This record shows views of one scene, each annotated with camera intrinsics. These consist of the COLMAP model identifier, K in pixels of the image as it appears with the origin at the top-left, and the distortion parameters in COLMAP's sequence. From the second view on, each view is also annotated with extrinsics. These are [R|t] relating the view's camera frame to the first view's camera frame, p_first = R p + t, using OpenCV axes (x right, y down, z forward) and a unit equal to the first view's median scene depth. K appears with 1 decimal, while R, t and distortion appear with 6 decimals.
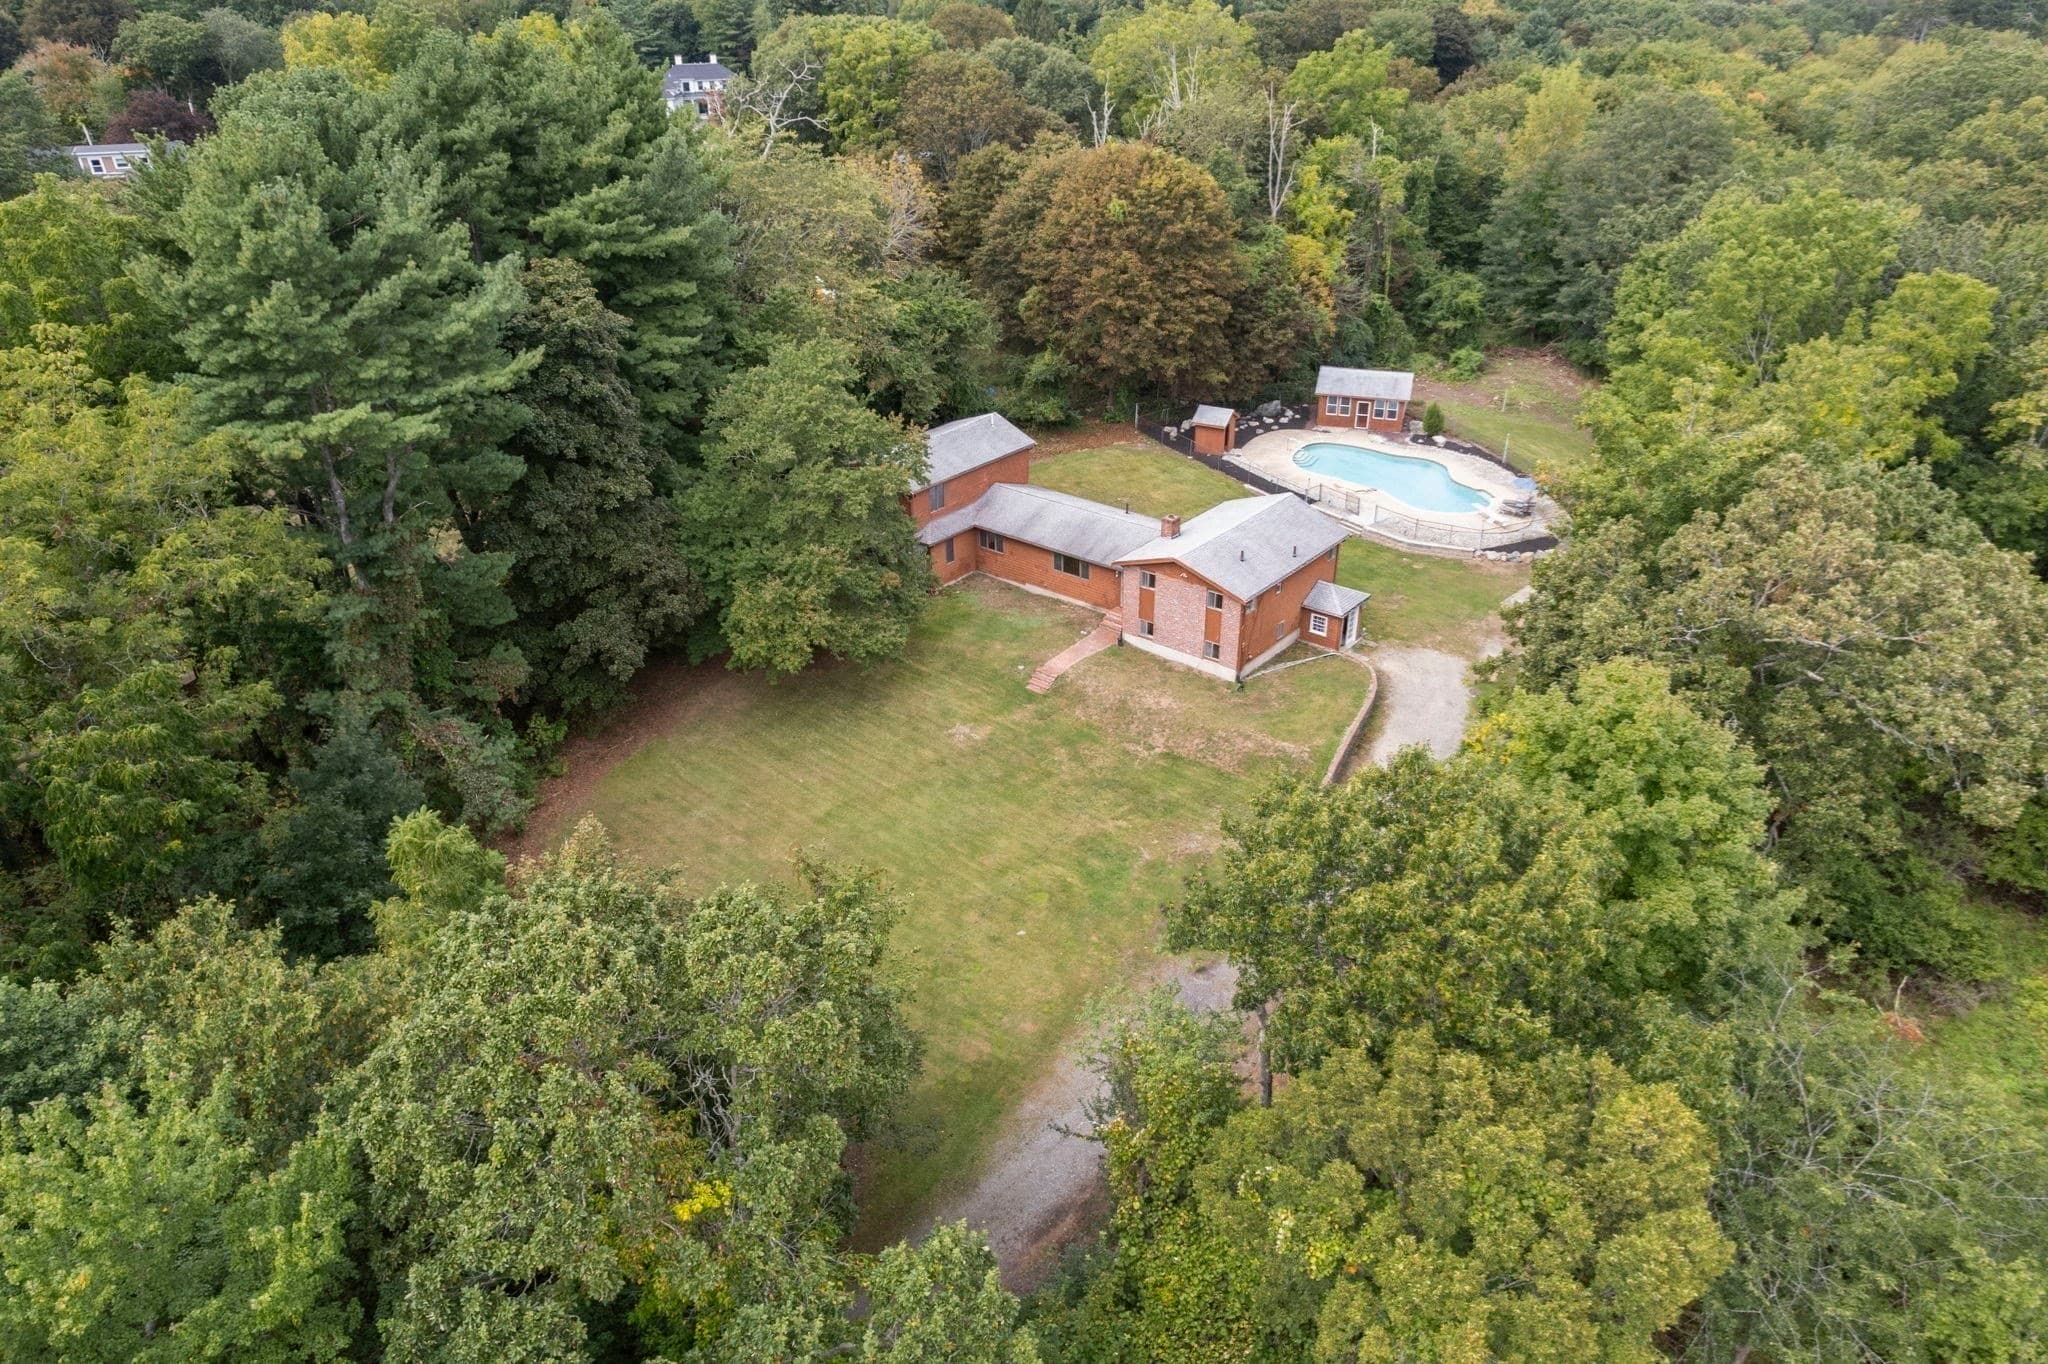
lens RADIAL K [[1335.5, 0, 1033.2], [0, 1335.5, 719.9], [0, 0, 1]] dist [-0.084628, 0.085442]
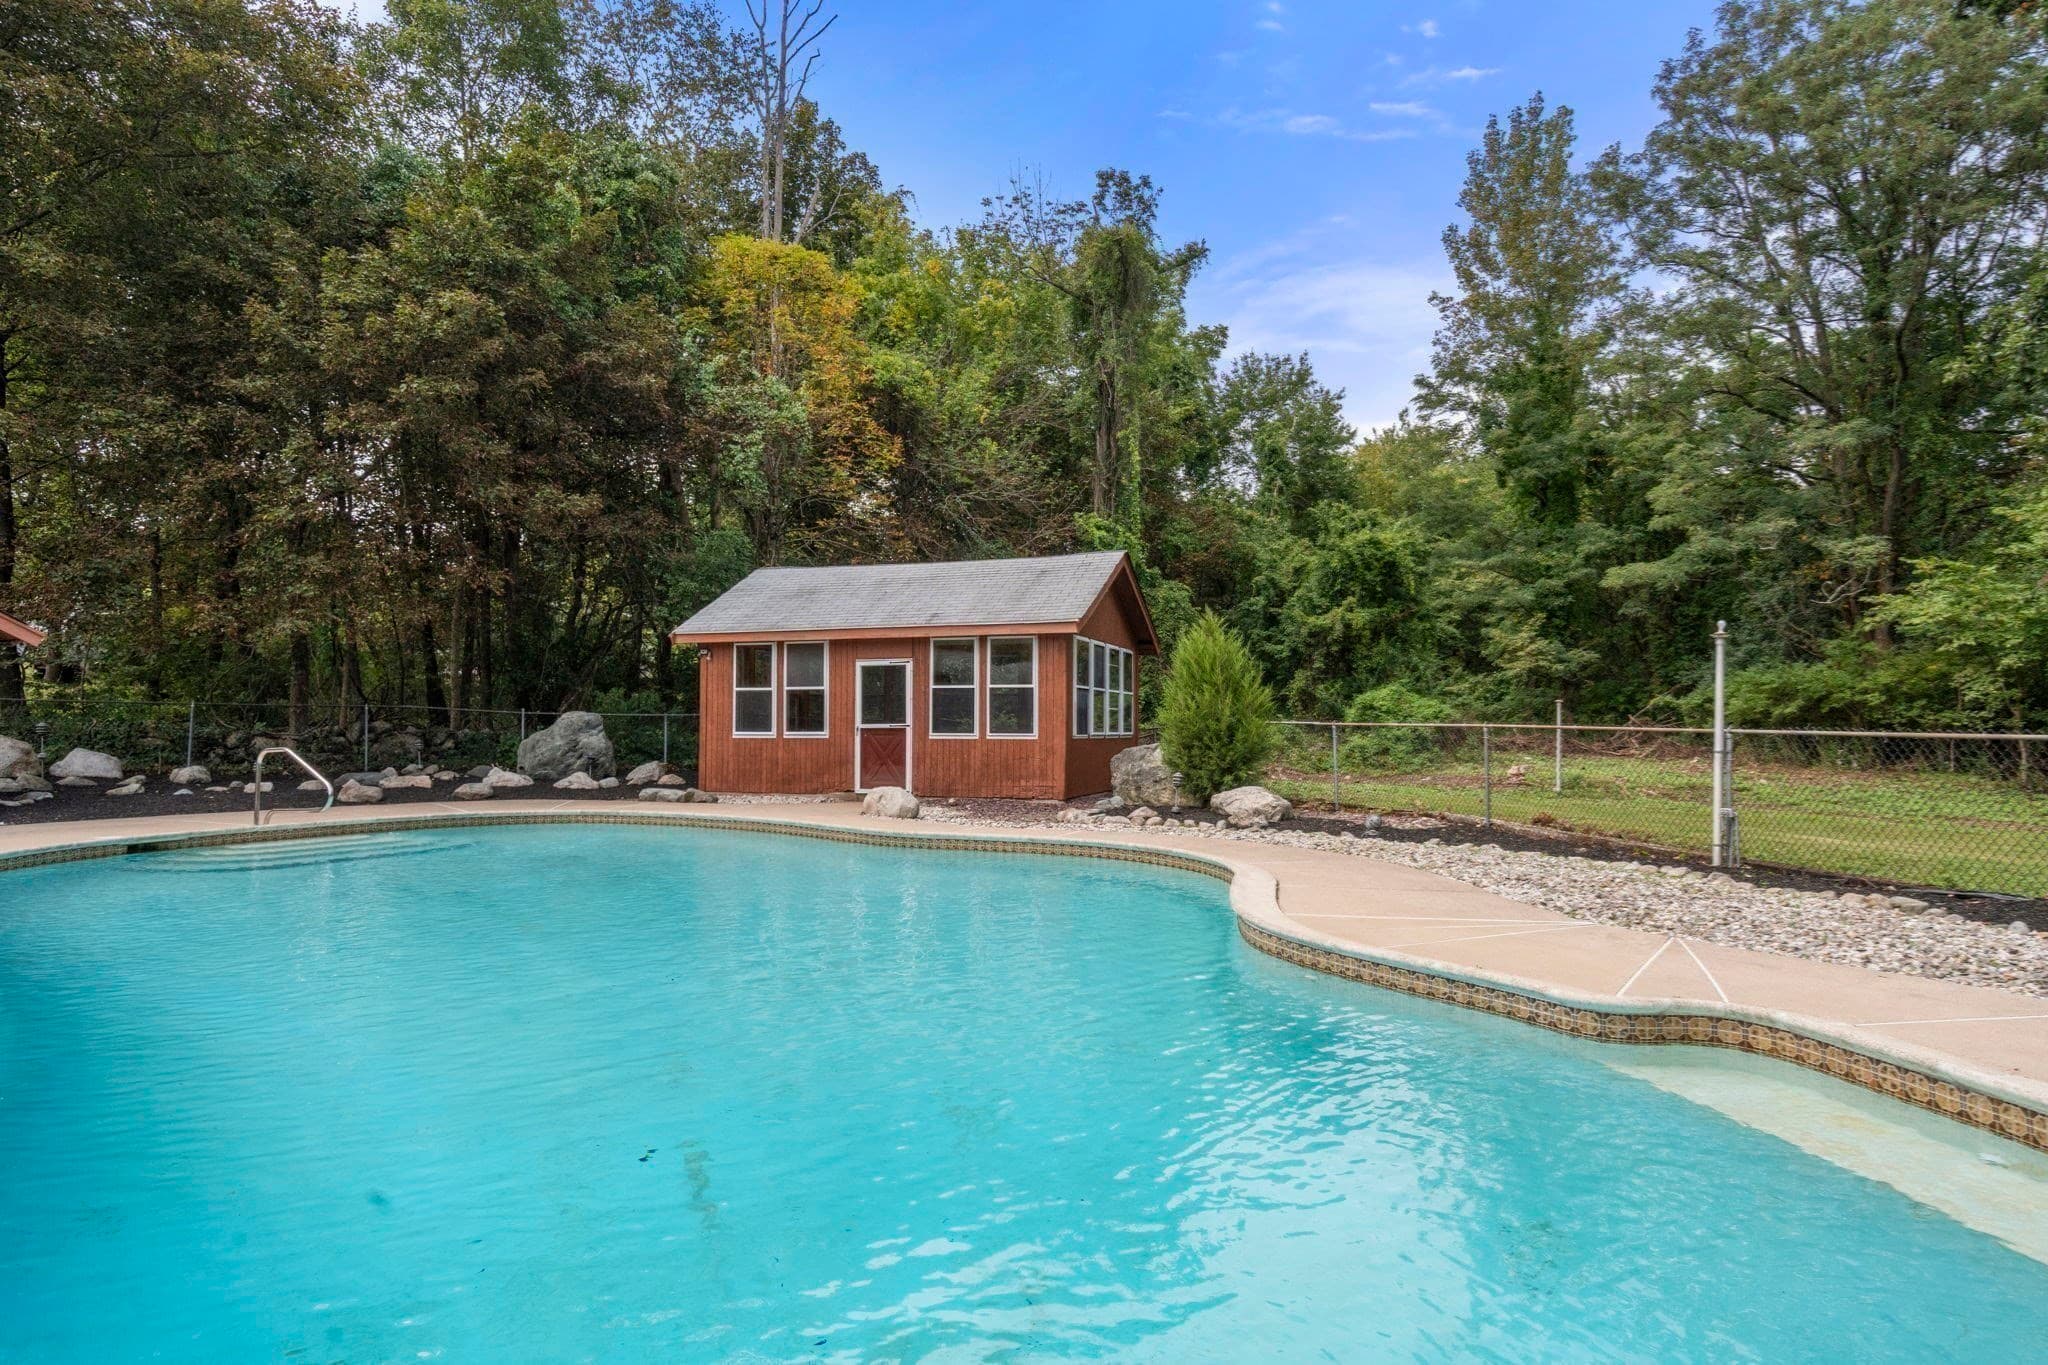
lens RADIAL K [[1081.5, 0, 1027.1], [0, 1081.5, 747.4], [0, 0, 1]] dist [0.001231, -0.000781]
pose [[0.998250, 0.002755, -0.059069, 0.298968], [-0.030885, 0.876131, -0.481082, -0.155350], [0.050427, 0.482065, 0.874683, 0.906875]]
